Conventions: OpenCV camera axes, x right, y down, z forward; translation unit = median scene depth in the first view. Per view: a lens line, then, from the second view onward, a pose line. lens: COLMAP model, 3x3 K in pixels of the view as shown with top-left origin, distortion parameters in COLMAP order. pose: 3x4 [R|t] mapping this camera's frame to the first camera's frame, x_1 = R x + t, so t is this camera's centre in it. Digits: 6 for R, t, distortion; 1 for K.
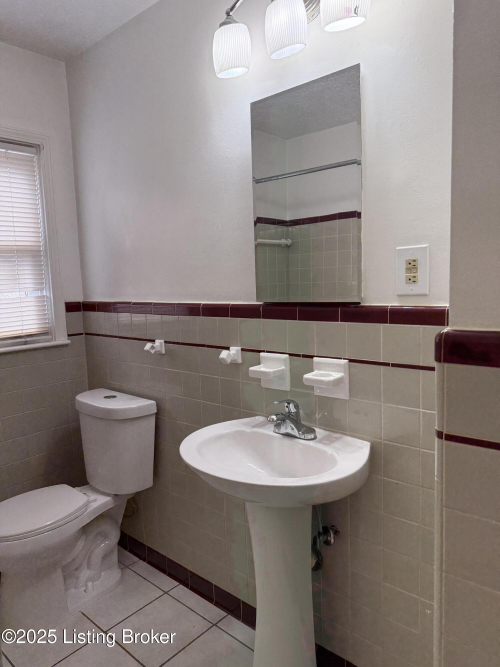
lens RADIAL K [[474.6, 0, 250.0], [0, 474.6, 333.5], [0, 0, 1]] dist [0.078510, -0.098911]
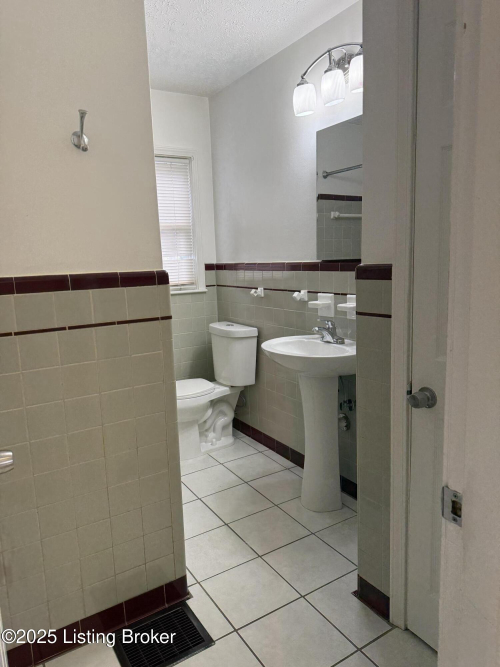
lens RADIAL K [[474.6, 0, 250.0], [0, 474.6, 333.5], [0, 0, 1]] dist [0.078510, -0.098911]
pose [[0.959920, 0.046300, -0.276422, 0.200255], [-0.031810, 0.997886, 0.056676, 0.074343], [0.278462, -0.045611, 0.959364, -0.462022]]
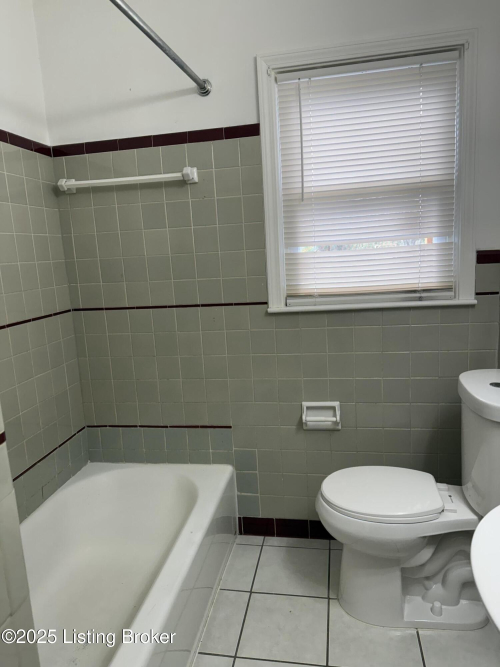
lens RADIAL K [[474.6, 0, 250.0], [0, 474.6, 333.5], [0, 0, 1]] dist [0.078510, -0.098911]
pose [[0.525790, 0.152328, -0.836864, 0.108240], [-0.058645, 0.987985, 0.142990, -0.026018], [0.848590, -0.026105, 0.528406, 0.317591]]
